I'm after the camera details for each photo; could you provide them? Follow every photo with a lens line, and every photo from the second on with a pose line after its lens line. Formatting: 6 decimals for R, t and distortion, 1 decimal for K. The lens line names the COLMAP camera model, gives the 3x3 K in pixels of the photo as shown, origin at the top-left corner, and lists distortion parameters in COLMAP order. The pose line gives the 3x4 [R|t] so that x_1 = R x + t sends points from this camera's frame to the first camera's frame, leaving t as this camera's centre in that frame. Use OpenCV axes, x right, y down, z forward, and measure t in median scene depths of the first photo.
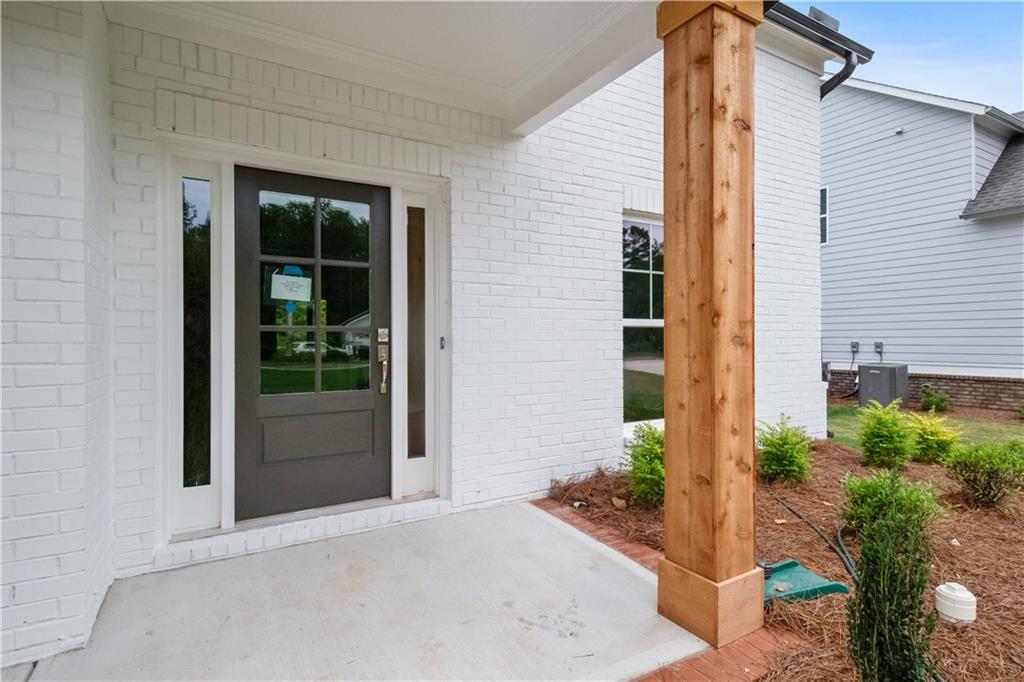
lens RADIAL K [[522.8, 0, 512.0], [0, 522.8, 341.0], [0, 0, 1]] dist [0.009490, -0.000031]
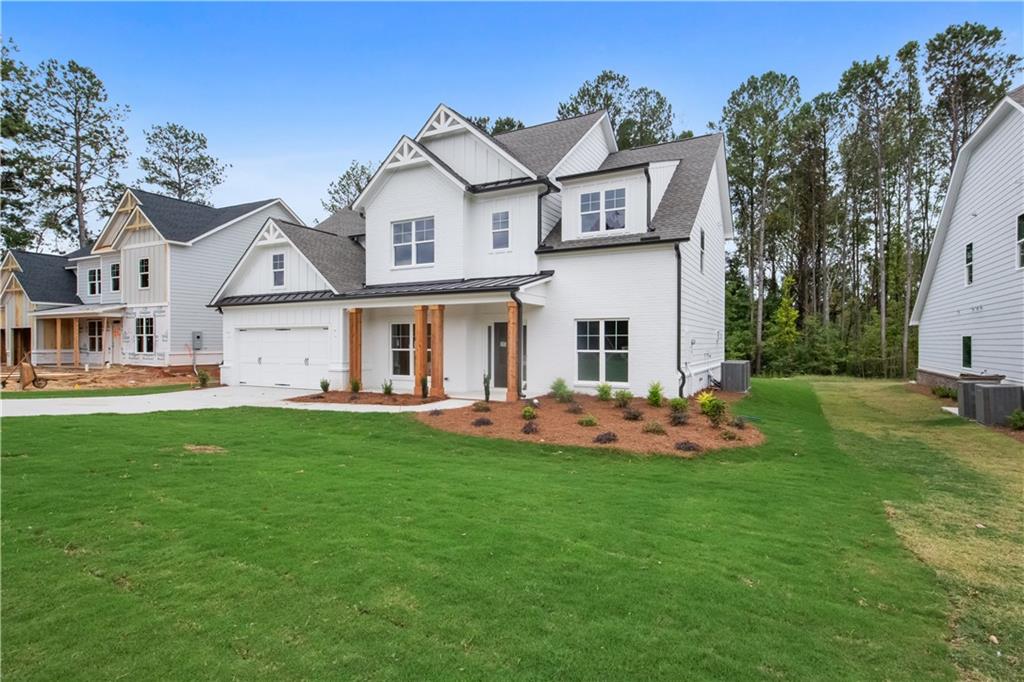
lens RADIAL K [[522.8, 0, 512.0], [0, 522.8, 341.0], [0, 0, 1]] dist [0.009490, -0.000031]
pose [[0.516723, 0.007138, -0.856123, 2.284063], [-0.007851, 0.999963, 0.003600, -0.085271], [0.856117, 0.004861, 0.516760, -0.894056]]
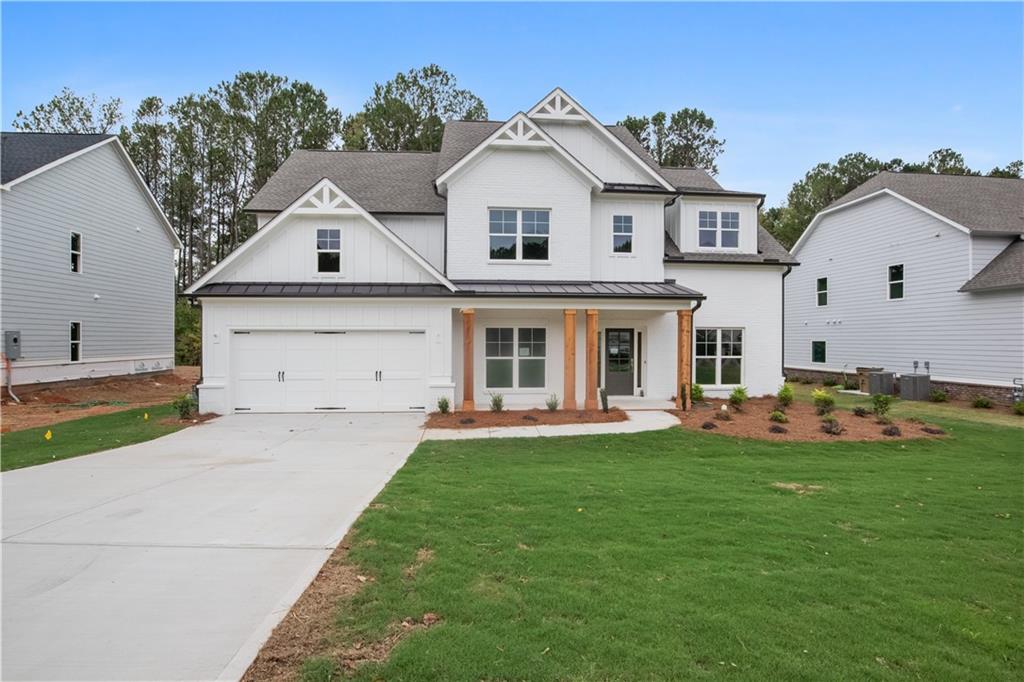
lens RADIAL K [[539.7, 0, 512.0], [0, 539.7, 341.0], [0, 0, 1]] dist [-0.039397, 0.001038]
pose [[0.903282, 0.010380, -0.428923, 0.512309], [-0.011073, 0.999938, 0.000878, -0.107534], [0.428905, 0.003956, 0.903341, -2.298403]]
